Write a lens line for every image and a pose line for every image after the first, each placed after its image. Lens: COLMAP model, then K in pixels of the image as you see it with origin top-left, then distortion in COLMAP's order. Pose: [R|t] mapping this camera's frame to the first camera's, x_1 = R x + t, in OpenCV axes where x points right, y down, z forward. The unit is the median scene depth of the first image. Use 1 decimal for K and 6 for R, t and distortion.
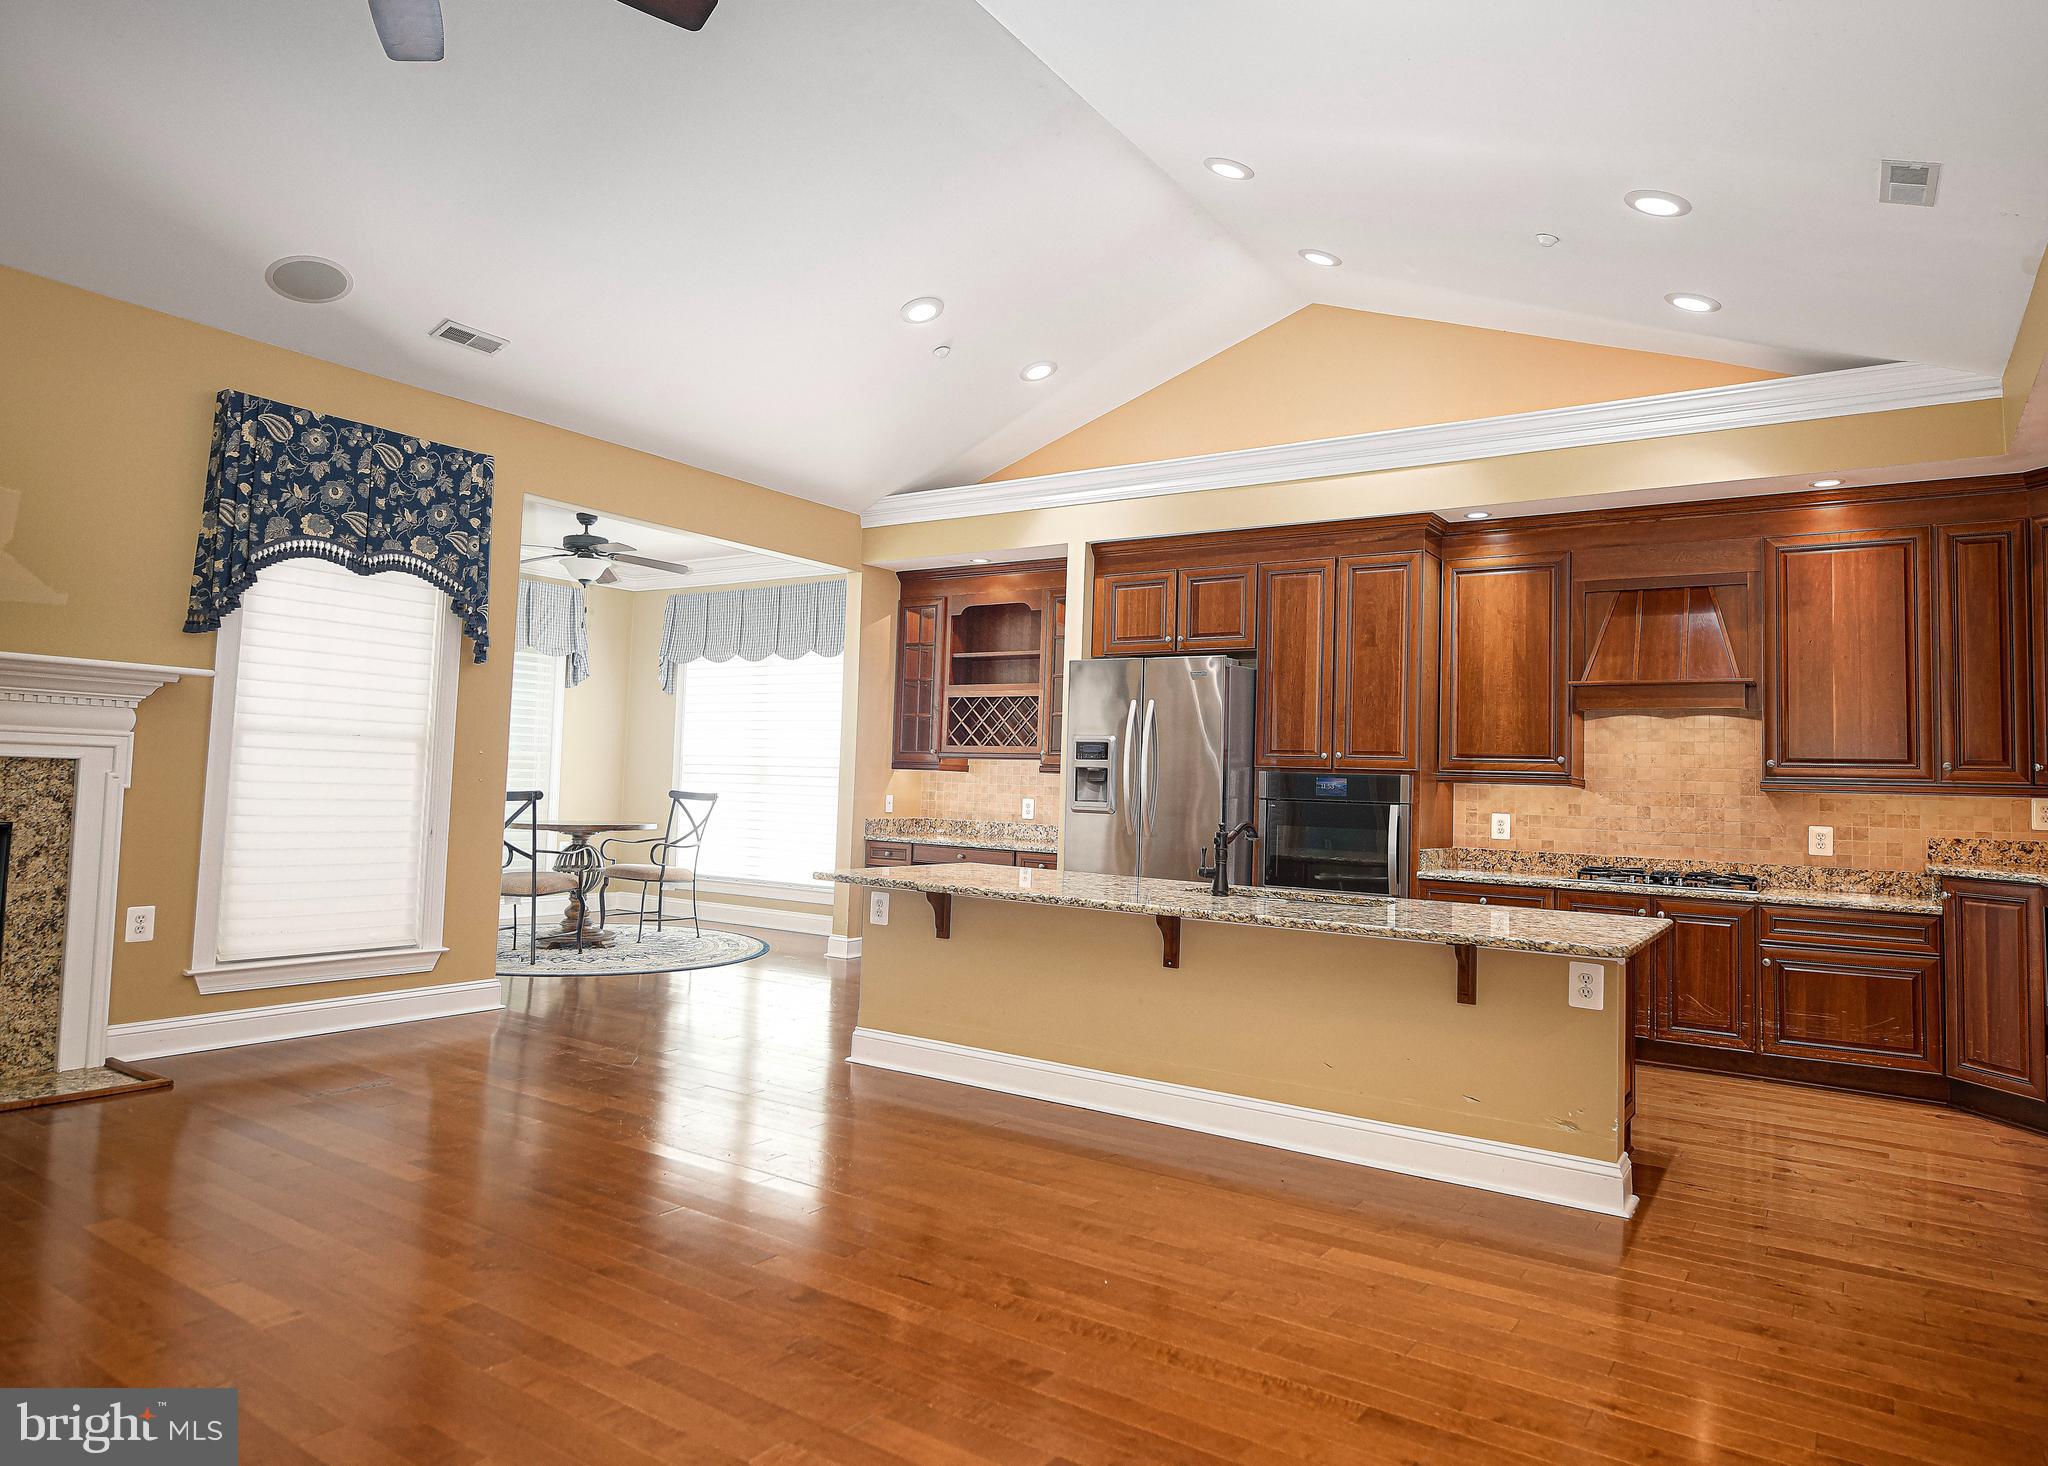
lens RADIAL K [[1242.5, 0, 1029.0], [0, 1242.5, 702.5], [0, 0, 1]] dist [-0.001674, -0.005331]
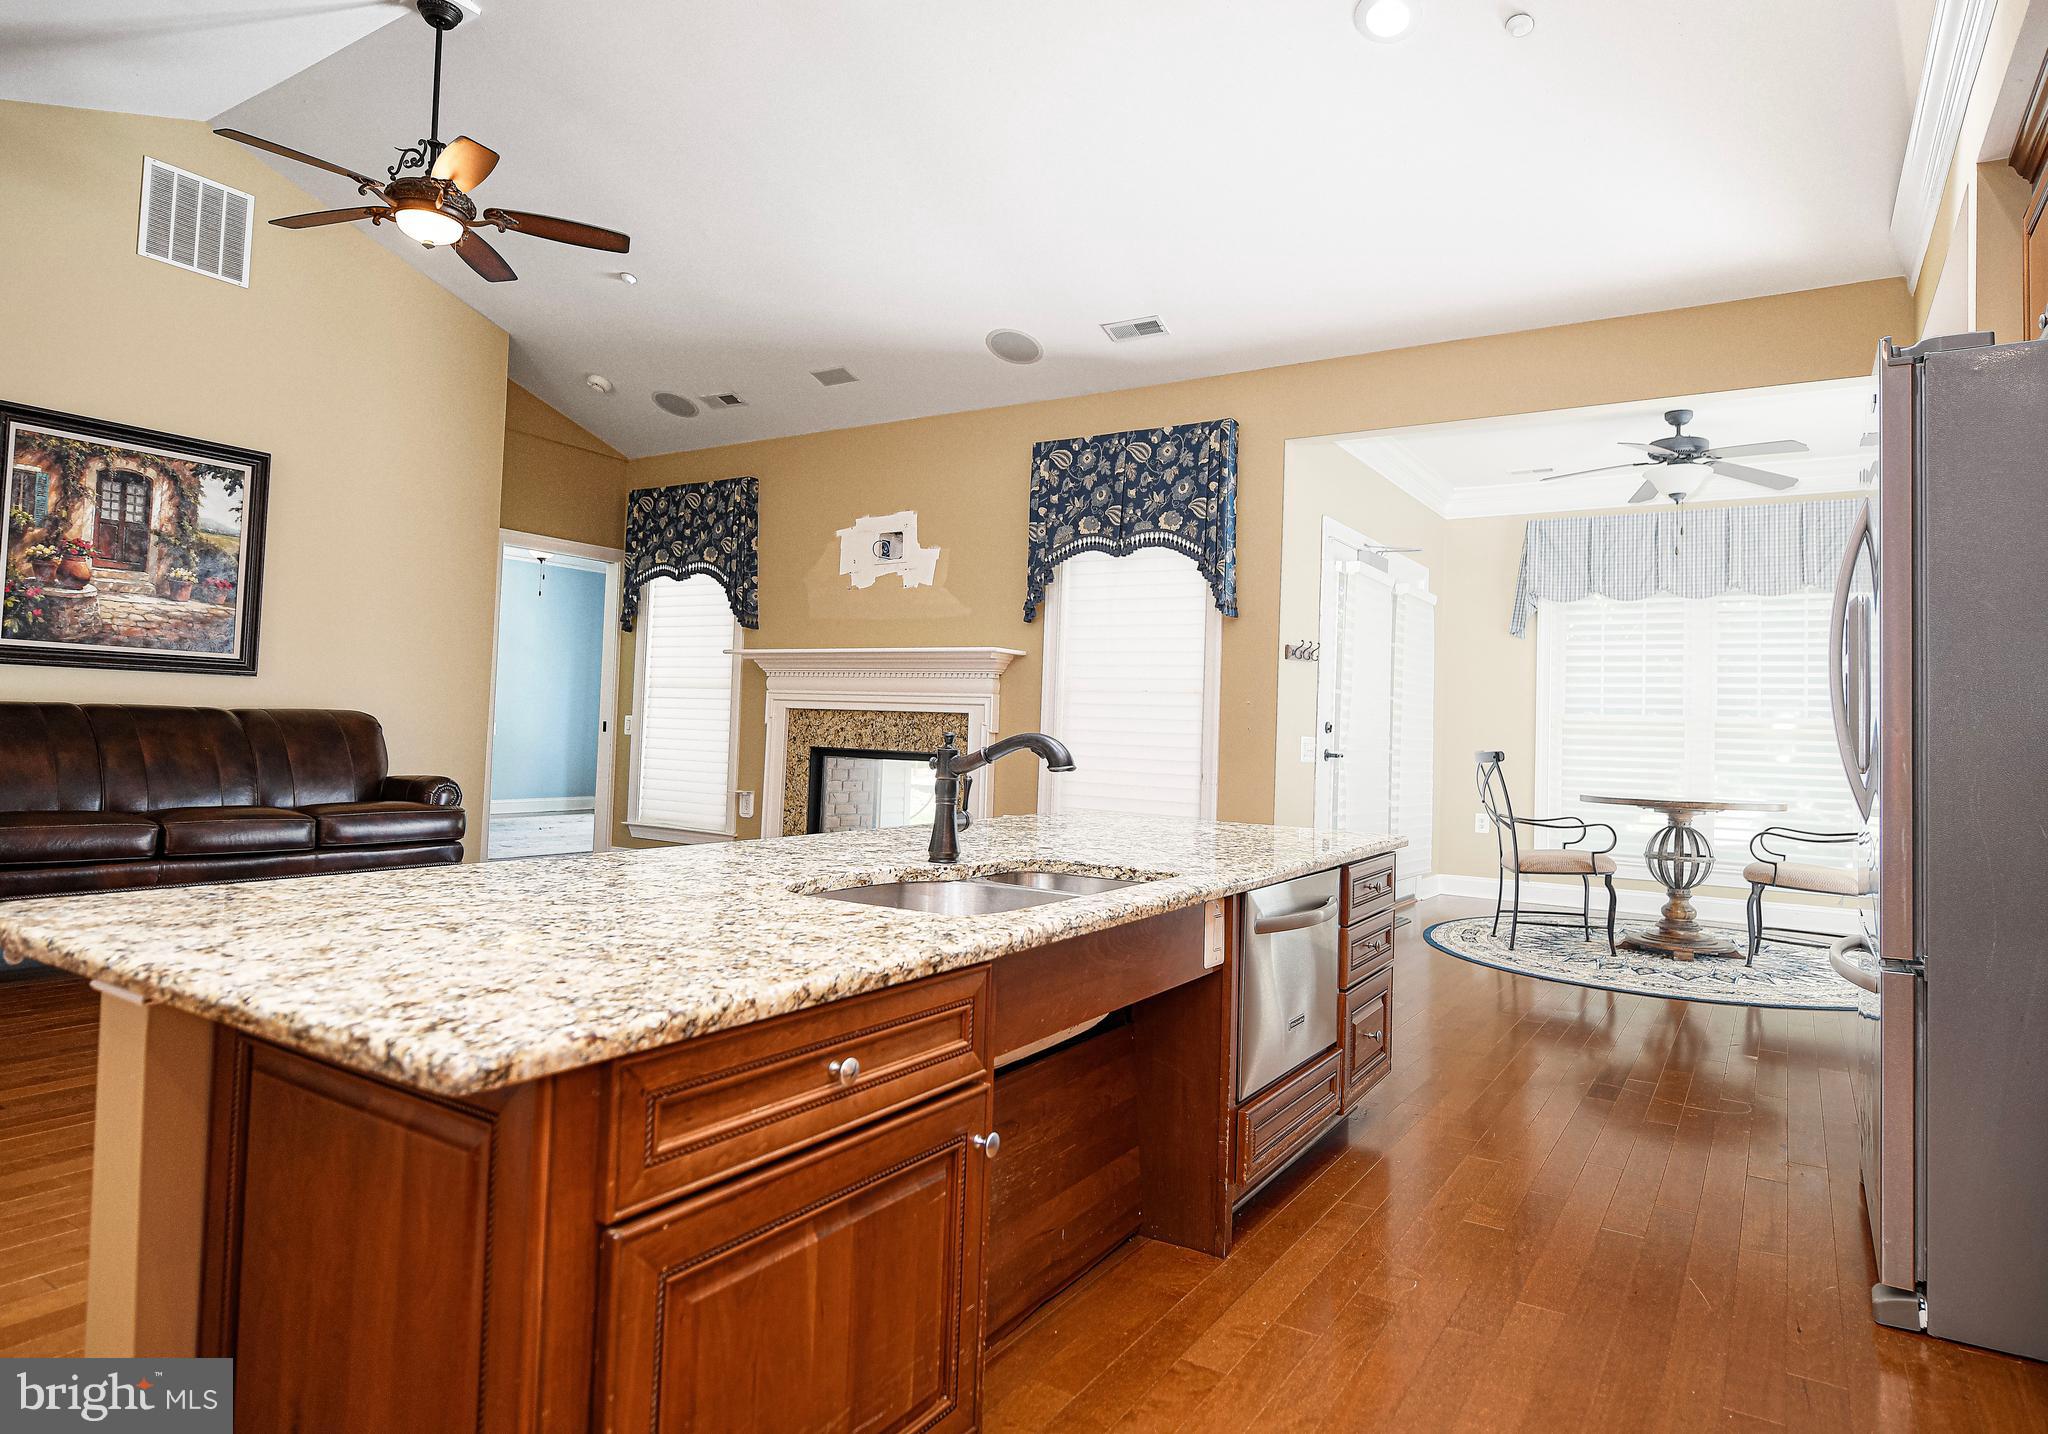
lens RADIAL K [[1219.6, 0, 1024.2], [0, 1219.6, 682.3], [0, 0, 1]] dist [0.006442, -0.005317]
pose [[0.022007, -0.071264, -0.997215, 0.541180], [0.032685, 0.996974, -0.070525, 0.084876], [0.999223, -0.031042, 0.024269, 0.754079]]
